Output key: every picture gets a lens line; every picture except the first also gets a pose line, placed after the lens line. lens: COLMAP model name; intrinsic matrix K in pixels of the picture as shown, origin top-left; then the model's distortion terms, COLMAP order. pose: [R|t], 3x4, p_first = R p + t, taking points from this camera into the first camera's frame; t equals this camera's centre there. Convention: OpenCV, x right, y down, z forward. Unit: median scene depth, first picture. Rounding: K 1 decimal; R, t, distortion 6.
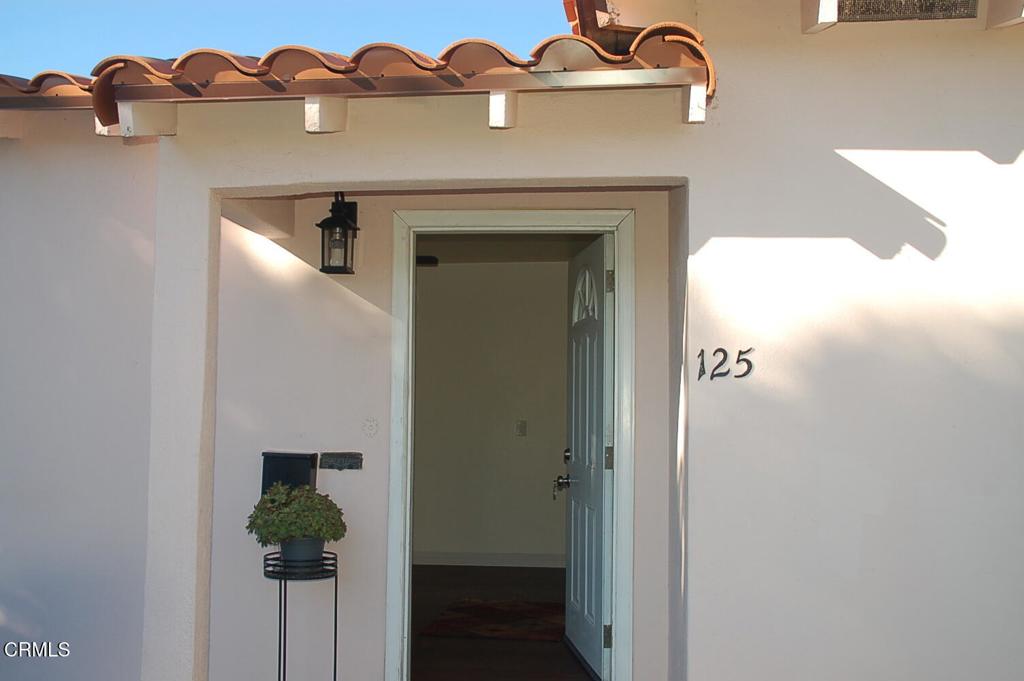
lens RADIAL K [[1011.4, 0, 522.8], [0, 1011.4, 335.8], [0, 0, 1]] dist [-0.004888, 0.000000]
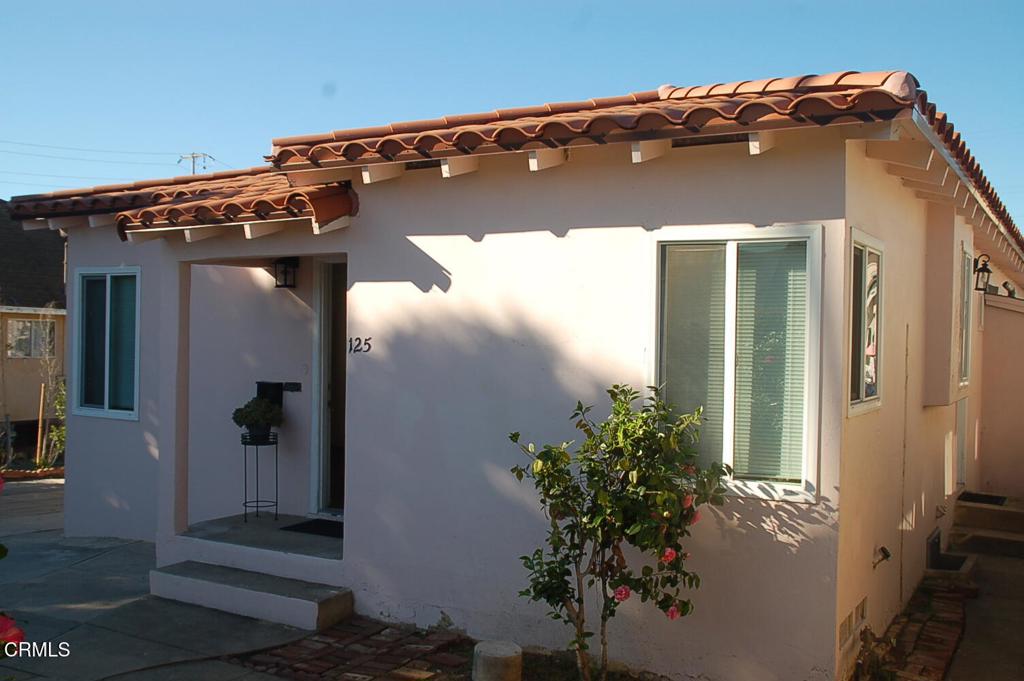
lens RADIAL K [[1011.4, 0, 506.2], [0, 1011.4, 343.6], [0, 0, 1]] dist [-0.004888, 0.000000]
pose [[0.898575, 0.006359, -0.438775, 1.361261], [0.031398, 0.996401, 0.078741, -0.127023], [0.437696, -0.084531, 0.895140, -0.699409]]
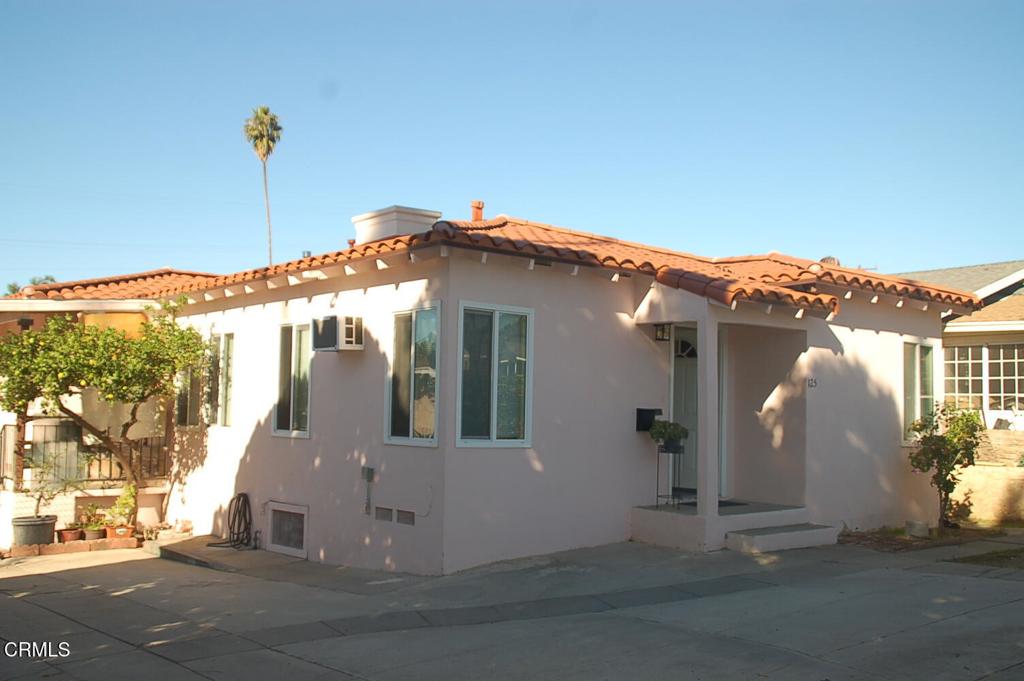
lens RADIAL K [[1034.7, 0, 511.0], [0, 1034.7, 334.3], [0, 0, 1]] dist [-0.020251, 0.000000]
pose [[0.711240, 0.055288, 0.700772, -3.143348], [-0.071692, 0.997409, -0.005928, -0.046686], [-0.699284, -0.046024, 0.713361, -0.865855]]
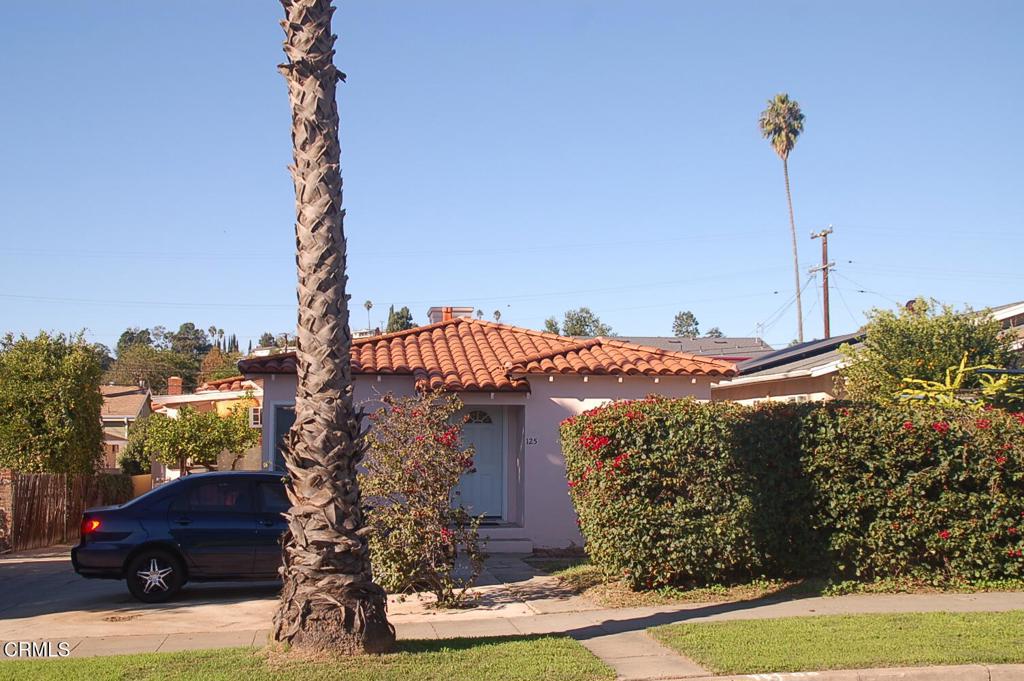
lens RADIAL K [[1333.4, 0, 509.6], [0, 1333.4, 344.6], [0, 0, 1]] dist [0.103036, 0.000000]
pose [[0.973838, 0.006703, 0.227144, -1.485332], [-0.010111, 0.999853, 0.013843, -0.557643], [-0.227018, -0.015778, 0.973763, -5.657675]]
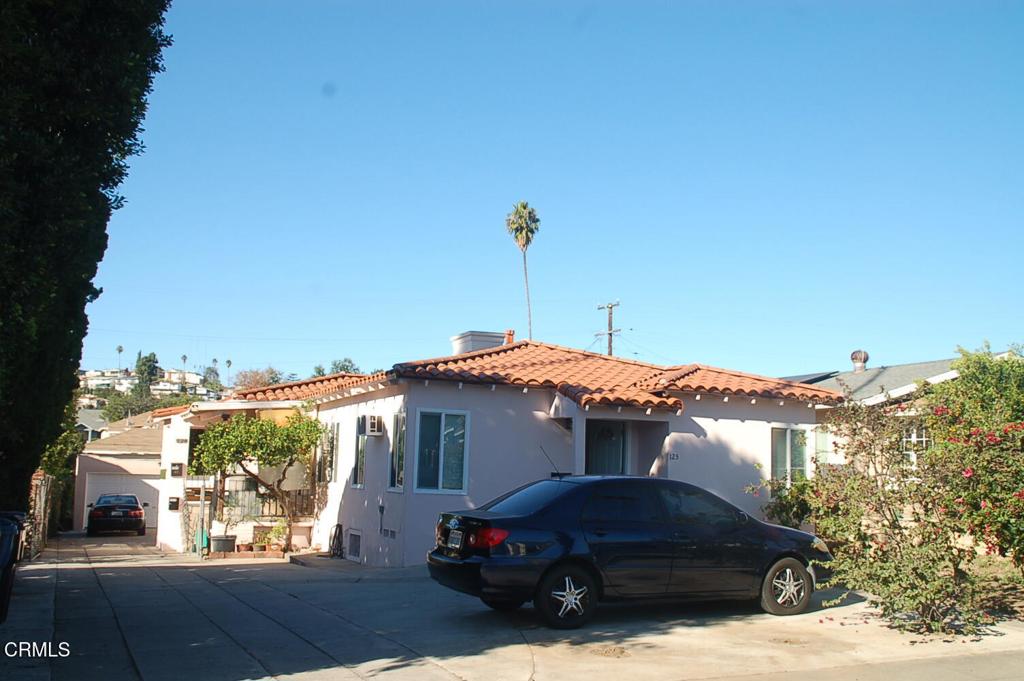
lens RADIAL K [[1034.7, 0, 511.4], [0, 1034.7, 344.3], [0, 0, 1]] dist [-0.020251, 0.000000]
pose [[0.879361, 0.075365, 0.470153, -3.192248], [-0.061644, 0.997104, -0.044538, -0.269847], [-0.472148, 0.010183, 0.881461, -3.451817]]
